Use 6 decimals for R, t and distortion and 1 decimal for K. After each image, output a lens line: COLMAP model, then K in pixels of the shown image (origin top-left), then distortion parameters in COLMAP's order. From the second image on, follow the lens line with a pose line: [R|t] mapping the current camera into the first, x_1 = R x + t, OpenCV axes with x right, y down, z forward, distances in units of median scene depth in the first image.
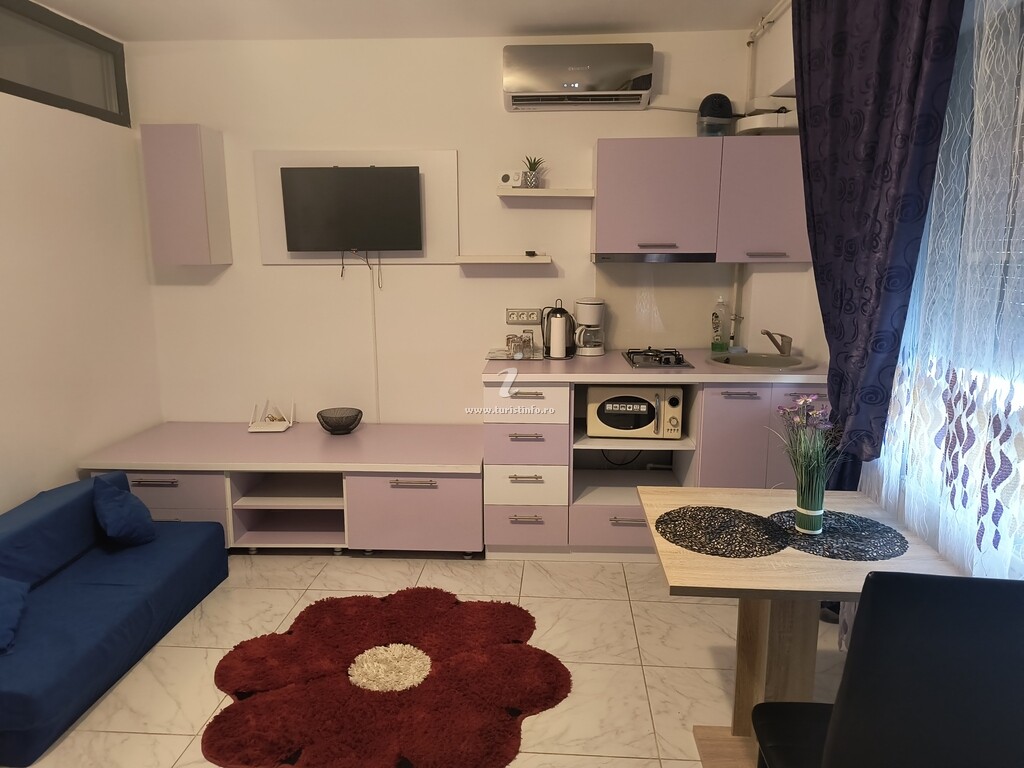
lens RADIAL K [[704.8, 0, 512.8], [0, 704.8, 374.7], [0, 0, 1]] dist [0.044929, -0.051524]
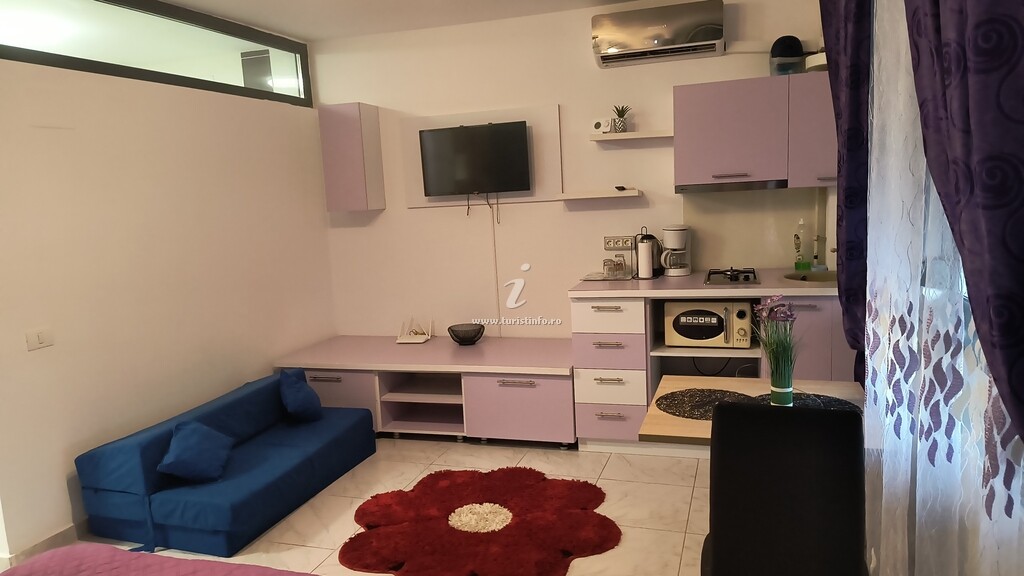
lens RADIAL K [[706.5, 0, 512.0], [0, 706.5, 288.0], [0, 0, 1]] dist [0.032900, 0.000420]
pose [[0.967603, -0.013937, -0.252092, 0.153455], [0.005984, 0.999461, -0.032287, 0.029389], [0.252406, 0.029732, 0.967165, -0.169719]]
